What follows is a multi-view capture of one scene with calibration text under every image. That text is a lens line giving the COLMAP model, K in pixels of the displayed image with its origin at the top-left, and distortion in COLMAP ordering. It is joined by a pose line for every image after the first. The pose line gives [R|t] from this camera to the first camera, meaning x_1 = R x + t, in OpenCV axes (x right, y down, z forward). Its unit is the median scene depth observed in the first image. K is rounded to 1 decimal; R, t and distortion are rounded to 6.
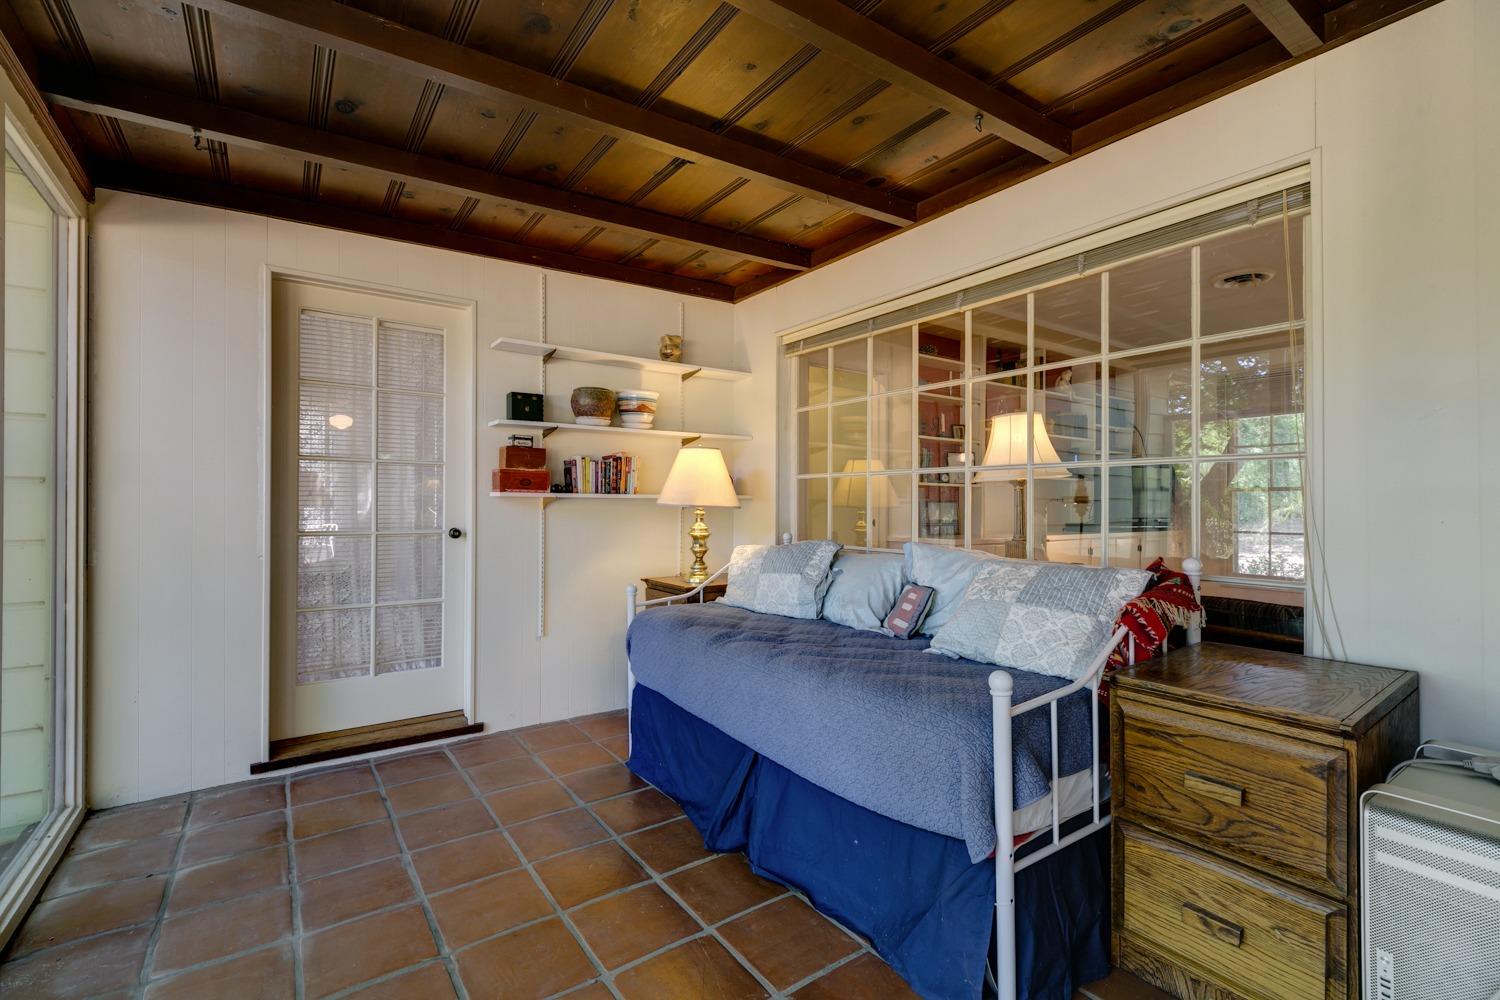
lens RADIAL K [[671.0, 0, 753.4], [0, 671.0, 496.5], [0, 0, 1]] dist [0.001533, -0.000023]
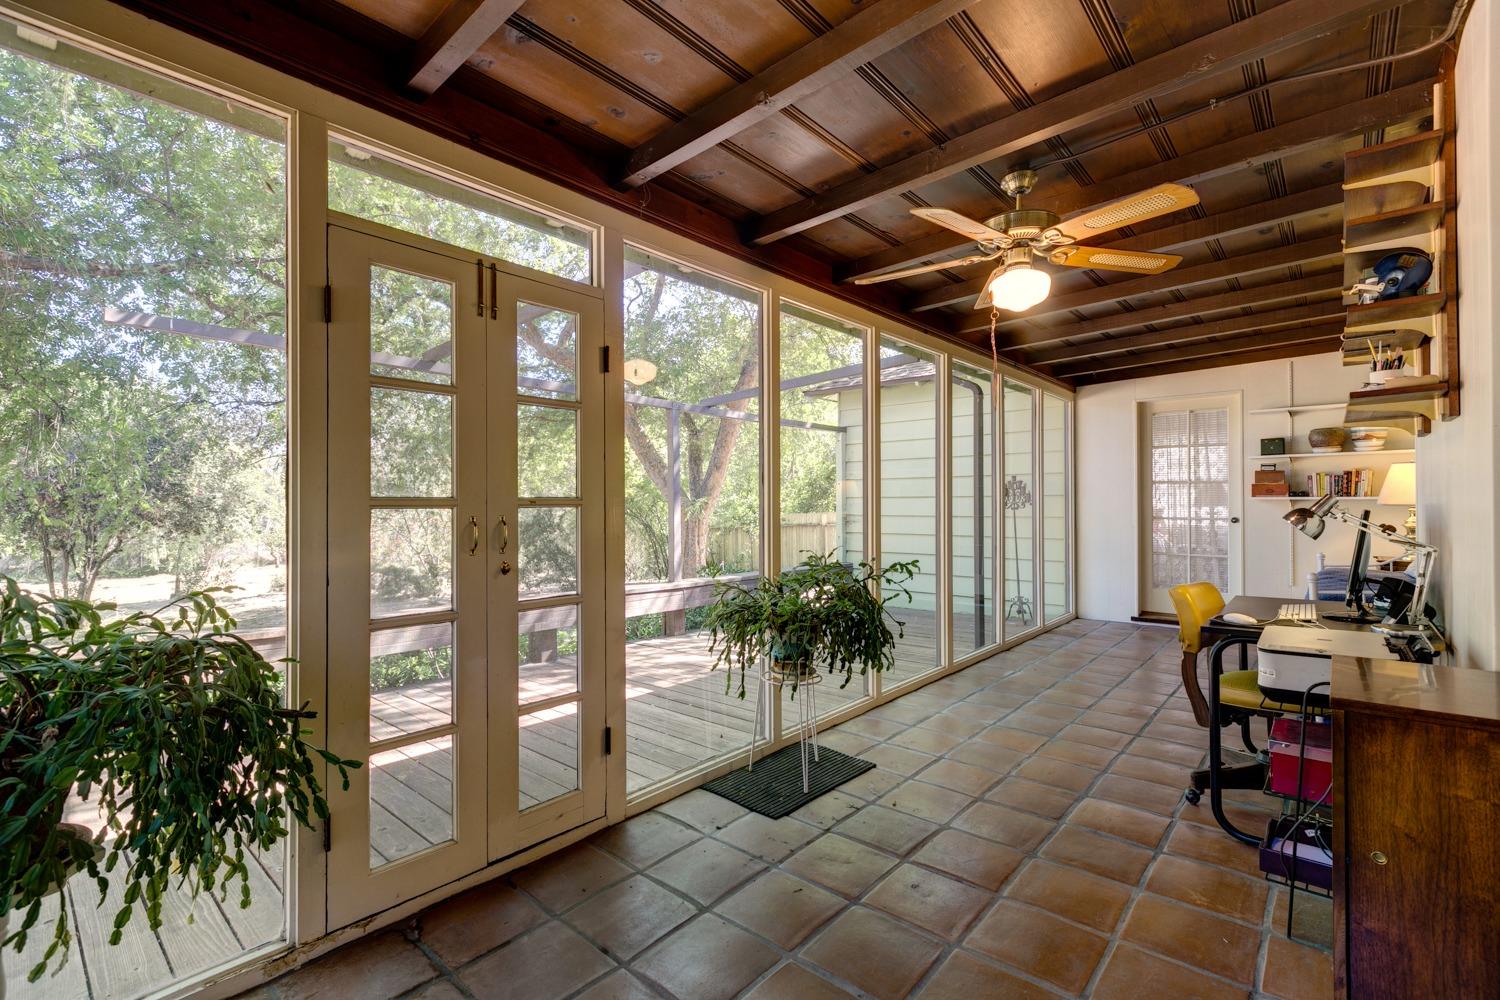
lens RADIAL K [[671.0, 0, 752.8], [0, 671.0, 502.9], [0, 0, 1]] dist [0.001533, -0.000023]
pose [[0.229918, -0.008166, -0.973176, 0.990498], [0.011671, 0.999916, -0.005633, 0.003537], [0.973140, -0.010063, 0.229994, -0.654551]]
